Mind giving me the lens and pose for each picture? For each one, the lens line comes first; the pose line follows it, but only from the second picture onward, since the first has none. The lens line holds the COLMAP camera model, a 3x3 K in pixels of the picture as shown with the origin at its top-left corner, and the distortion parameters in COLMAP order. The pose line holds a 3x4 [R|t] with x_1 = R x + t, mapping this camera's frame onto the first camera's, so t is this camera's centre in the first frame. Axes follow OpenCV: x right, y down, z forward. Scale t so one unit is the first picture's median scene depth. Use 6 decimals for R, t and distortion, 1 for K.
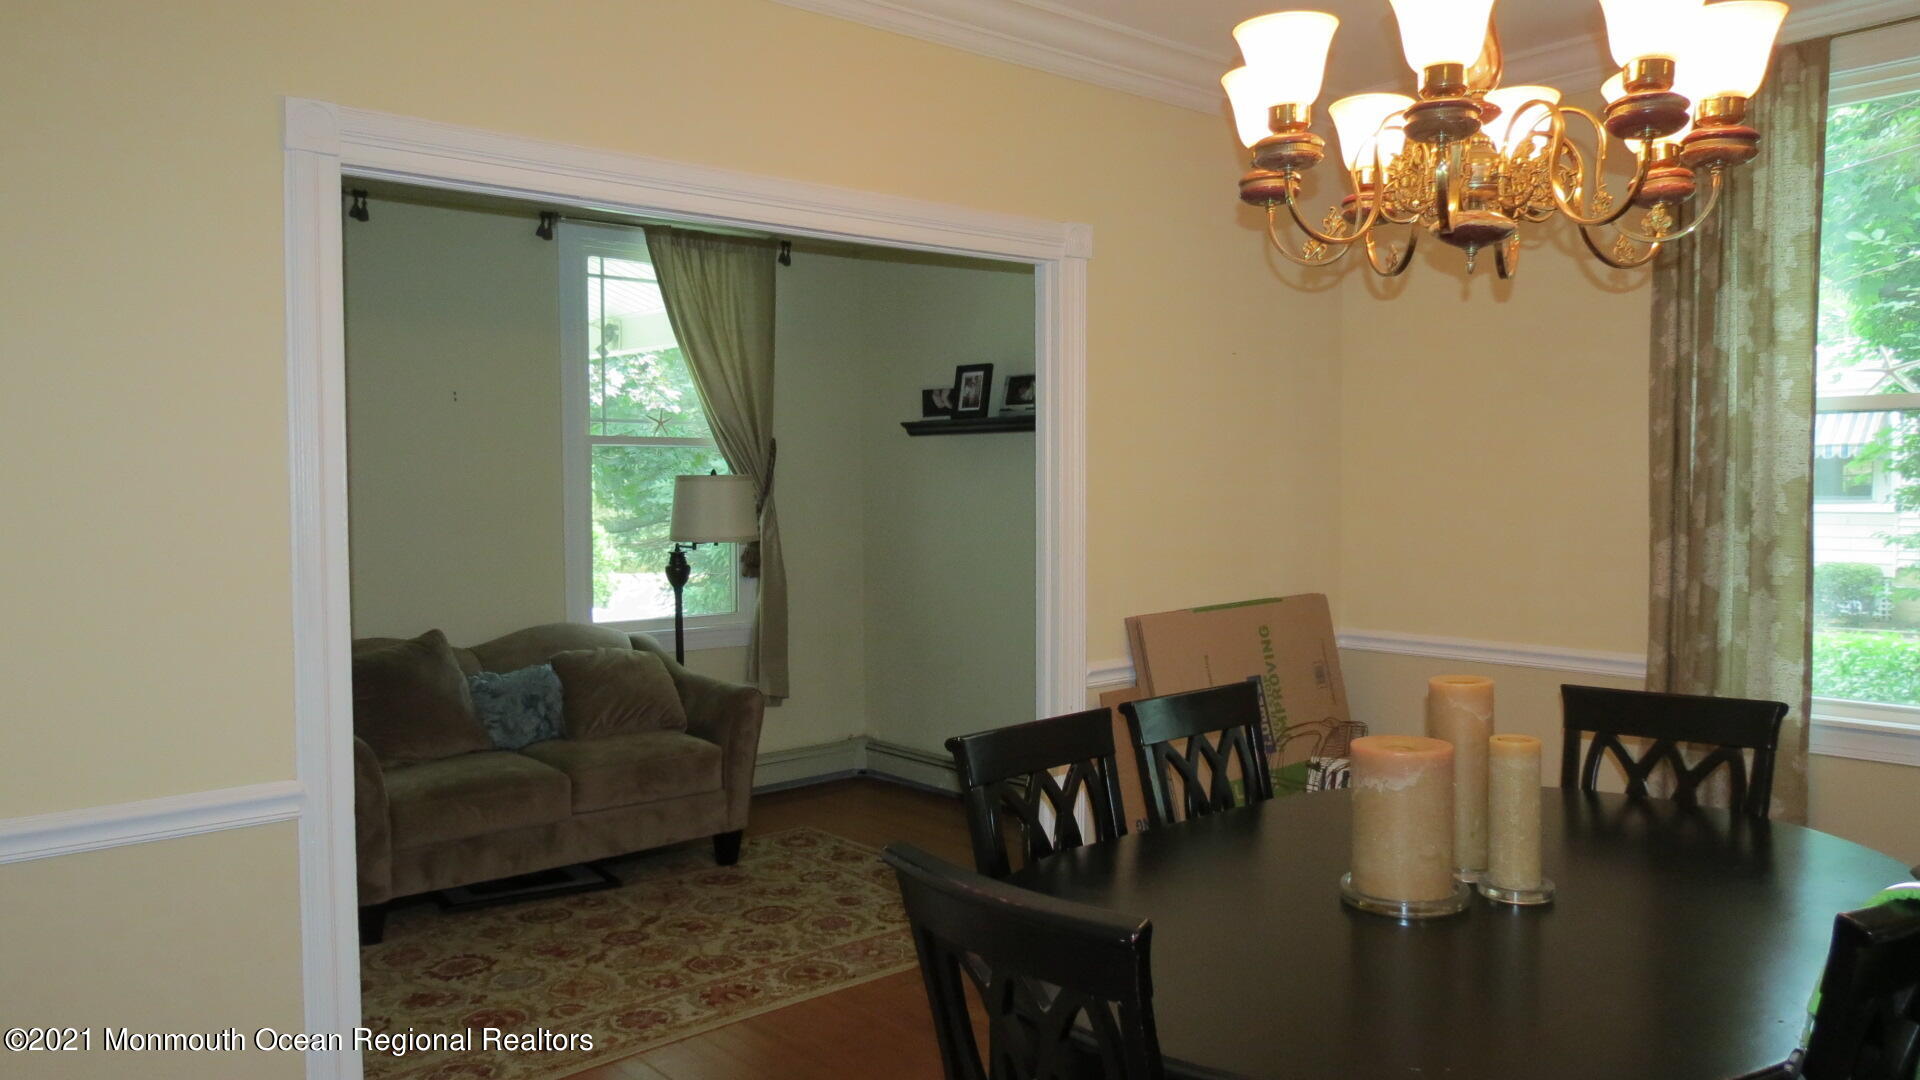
lens RADIAL K [[1356.1, 0, 960.0], [0, 1356.1, 540.0], [0, 0, 1]] dist [-0.002350, -0.000781]
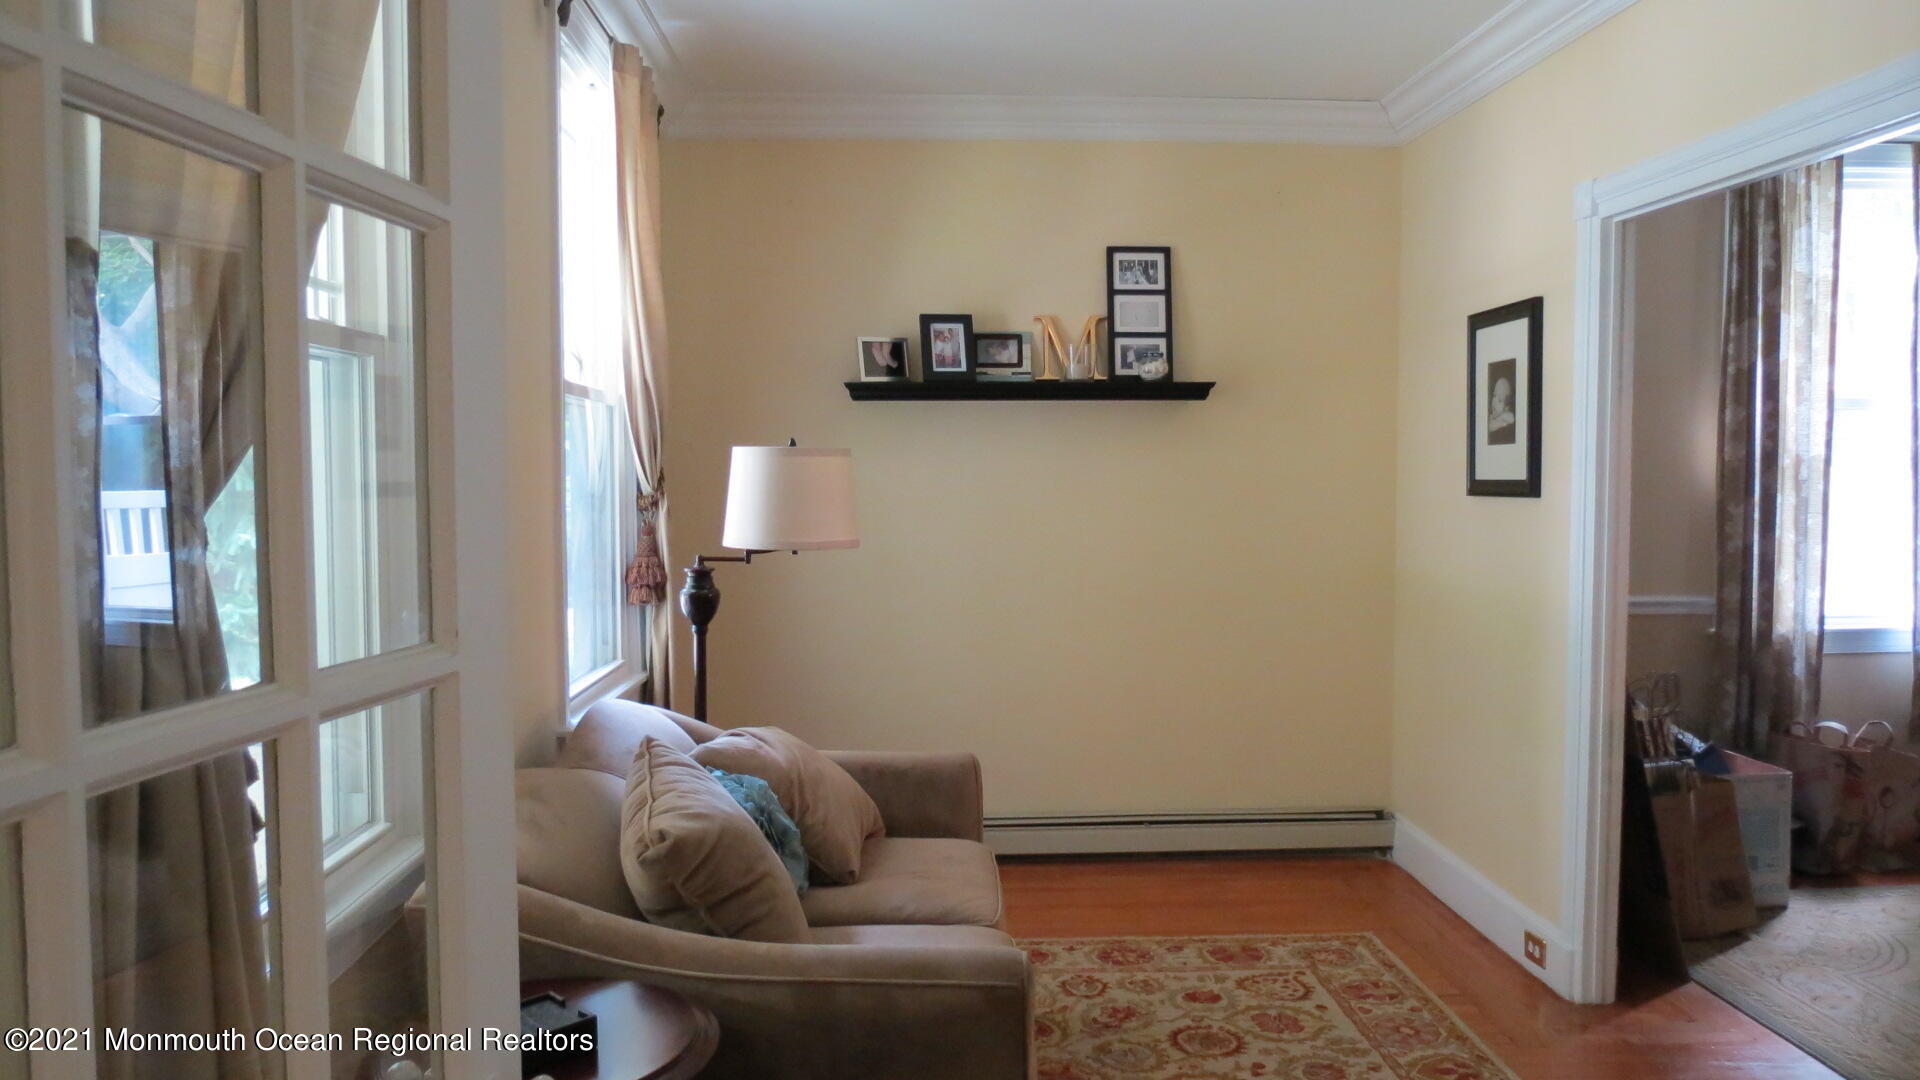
lens RADIAL K [[1356.1, 0, 960.0], [0, 1356.1, 540.0], [0, 0, 1]] dist [-0.002350, -0.000781]
pose [[0.621106, -0.034182, 0.782981, -0.733535], [0.037990, 0.999187, 0.013485, -0.008674], [-0.782805, 0.021370, 0.621900, 0.599473]]
